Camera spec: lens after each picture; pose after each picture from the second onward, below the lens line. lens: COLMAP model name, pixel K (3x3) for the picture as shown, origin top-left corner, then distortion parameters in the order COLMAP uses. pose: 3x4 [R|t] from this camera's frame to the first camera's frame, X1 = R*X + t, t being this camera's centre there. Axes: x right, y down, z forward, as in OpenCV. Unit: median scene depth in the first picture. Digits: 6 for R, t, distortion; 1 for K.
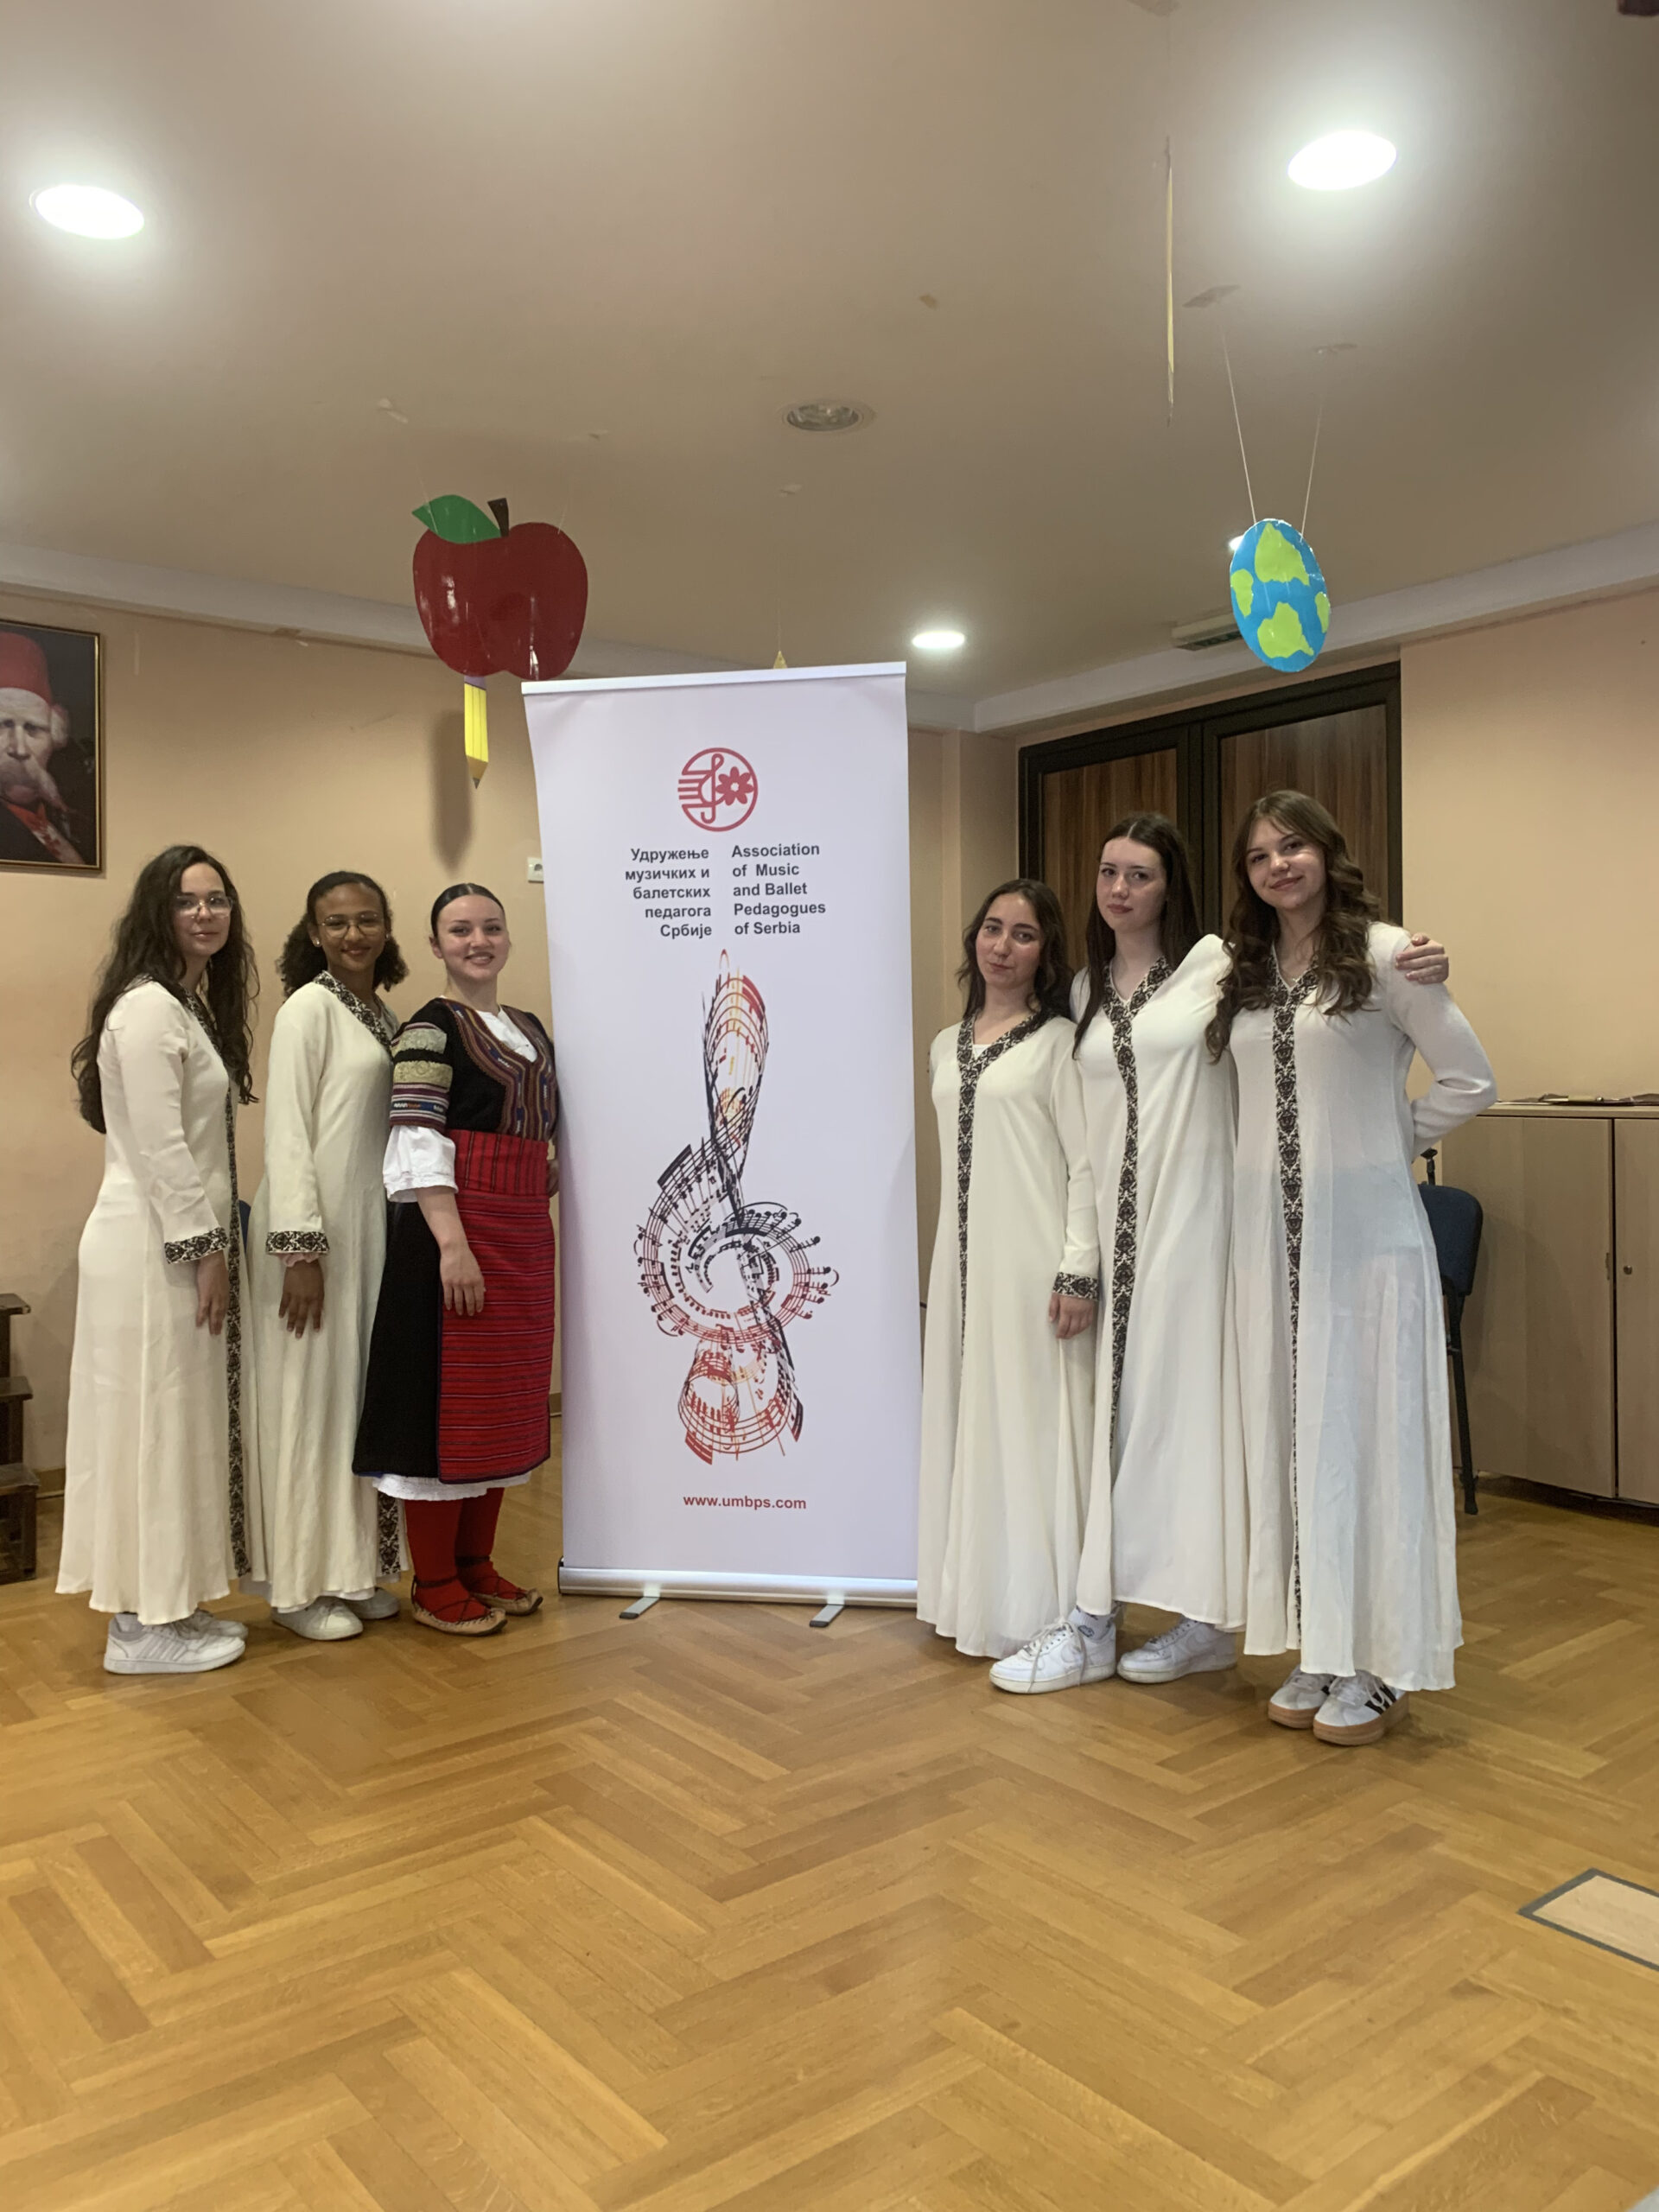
lens RADIAL K [[1693.8, 0, 825.7], [0, 1693.8, 1083.8], [0, 0, 1]] dist [0.097904, -0.180258]
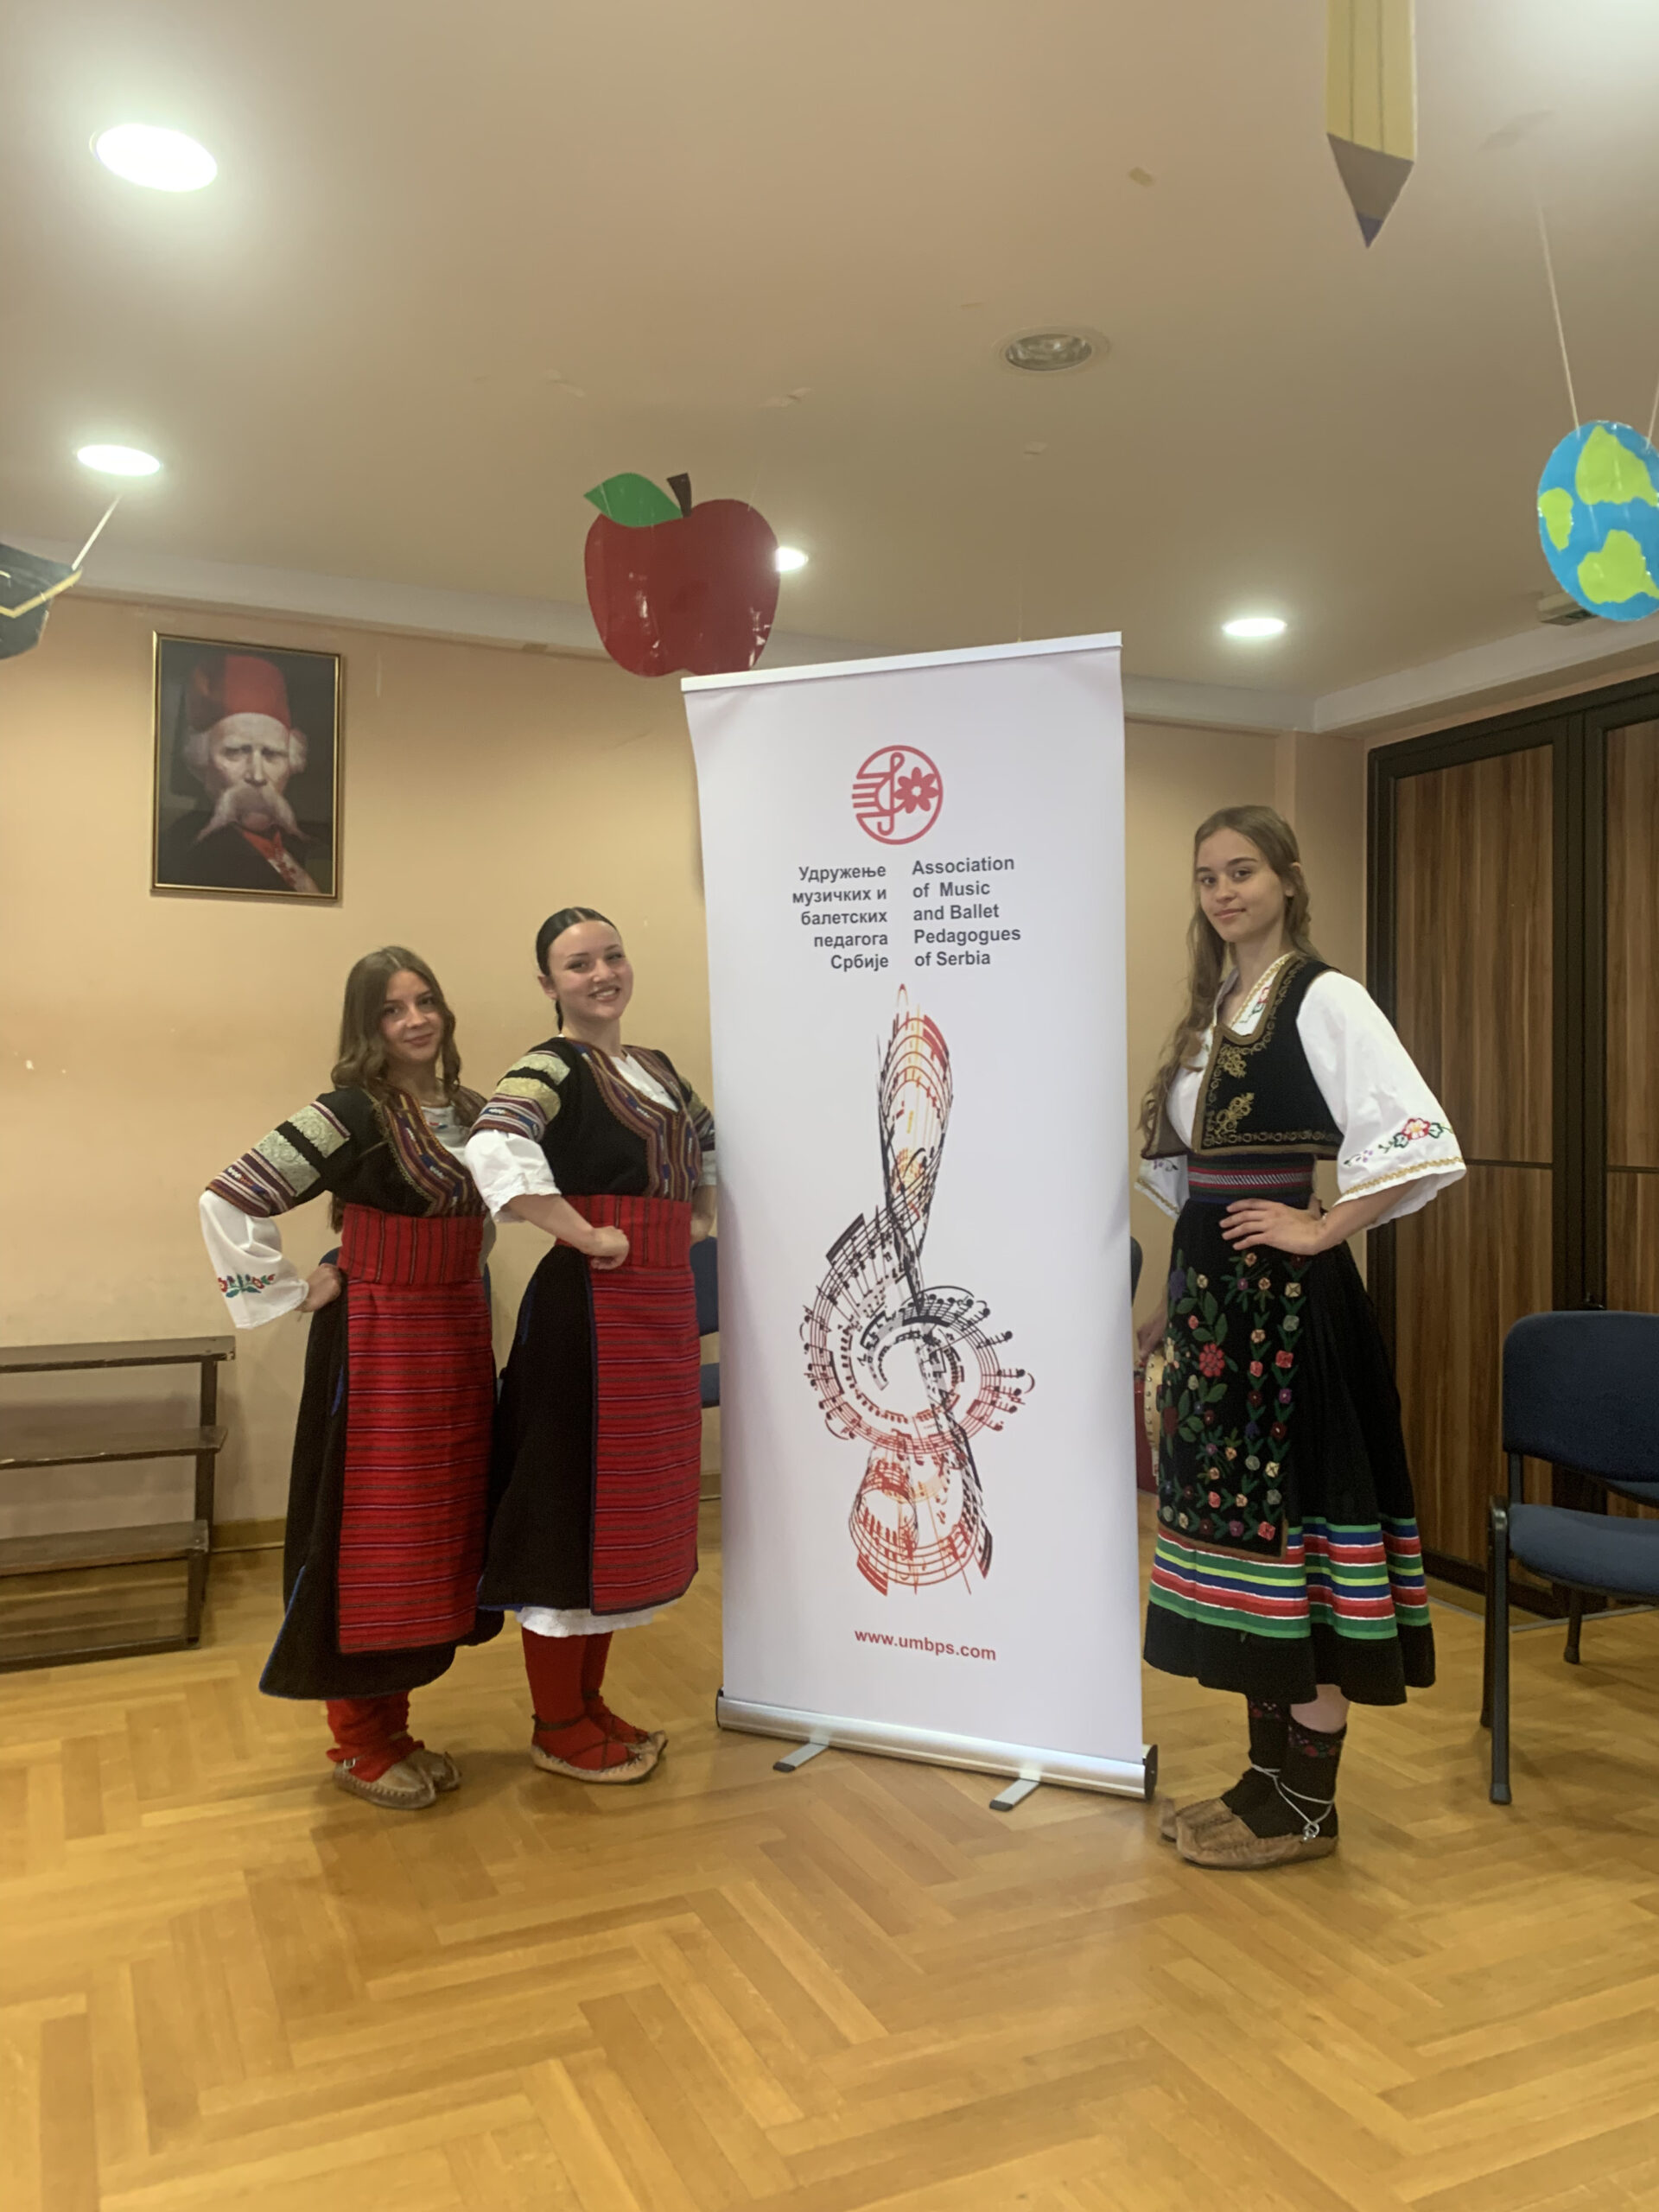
lens RADIAL K [[1690.9, 0, 846.8], [0, 1690.9, 1075.3], [0, 0, 1]] dist [0.121596, -0.213620]
pose [[0.974136, 0.015370, -0.225441, 0.102798], [-0.020185, 0.999614, -0.019065, -0.017197], [0.225061, 0.023122, 0.974070, 0.174603]]
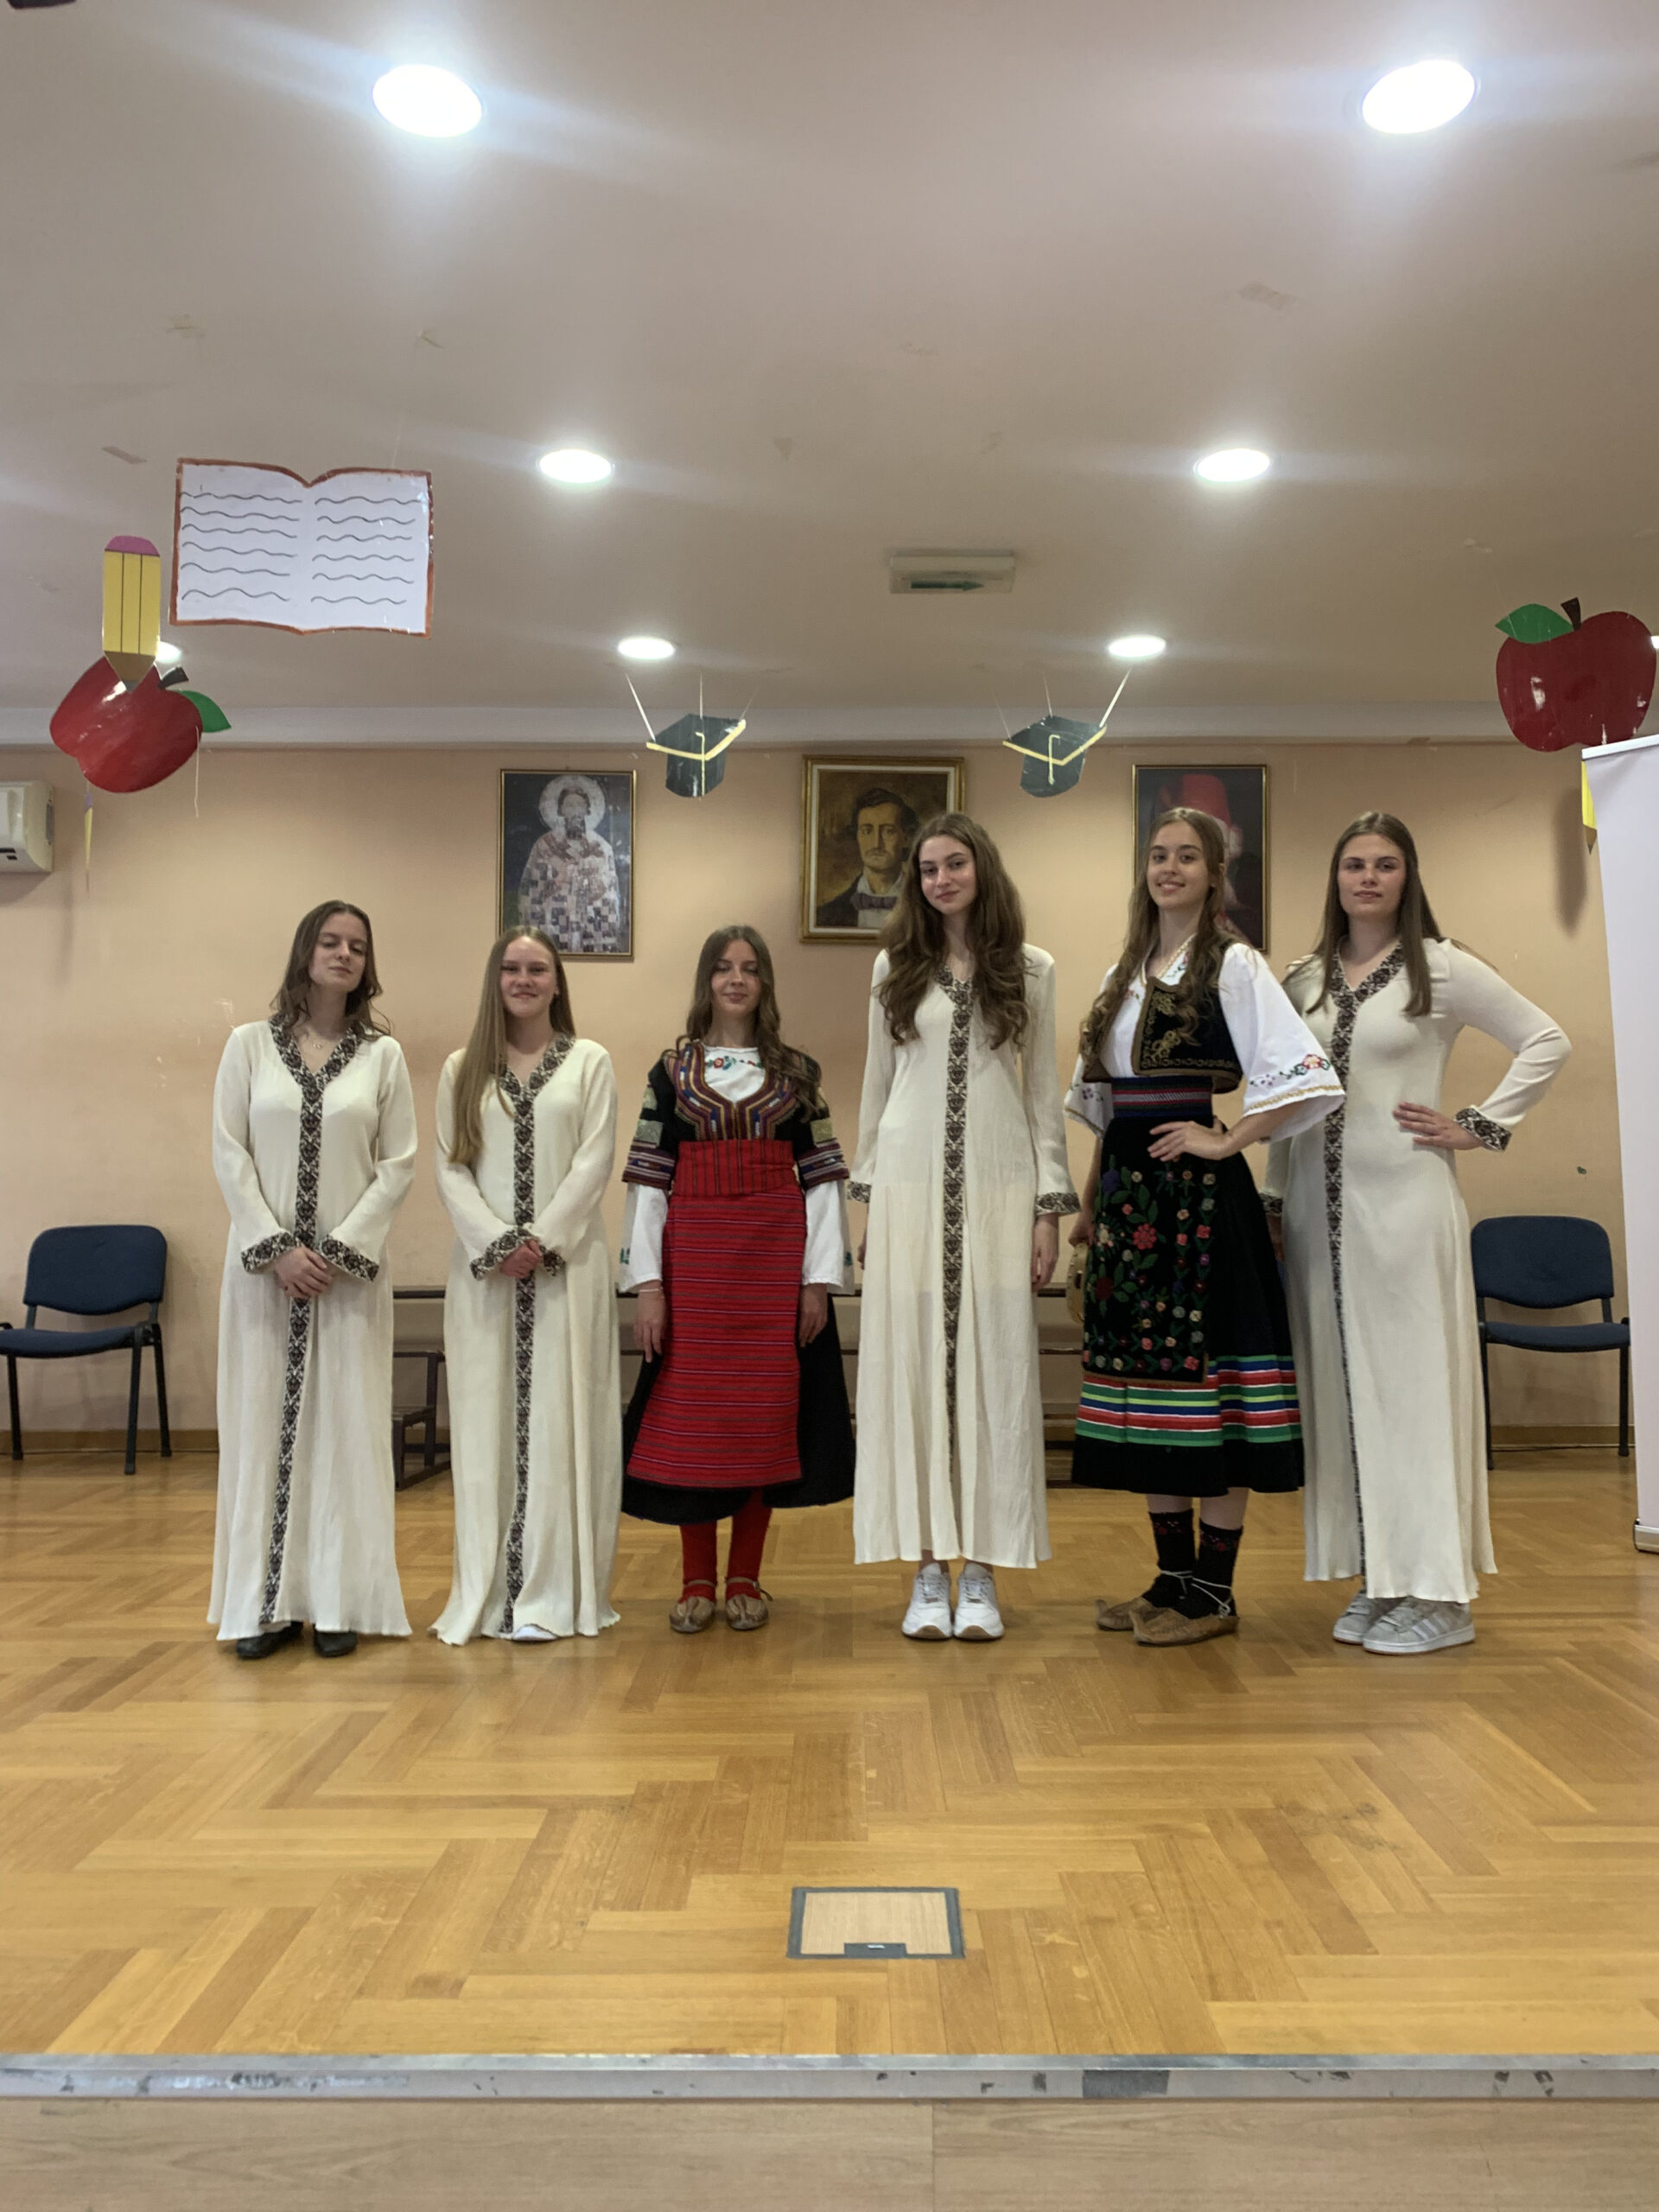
lens RADIAL K [[1712.1, 0, 843.6], [0, 1712.1, 1116.9], [0, 0, 1]] dist [0.025767, -0.032923]
pose [[0.783450, -0.020384, -0.621120, 0.150263], [-0.011381, 0.998824, -0.047134, 0.078503], [0.621351, 0.043996, 0.782296, -0.222454]]
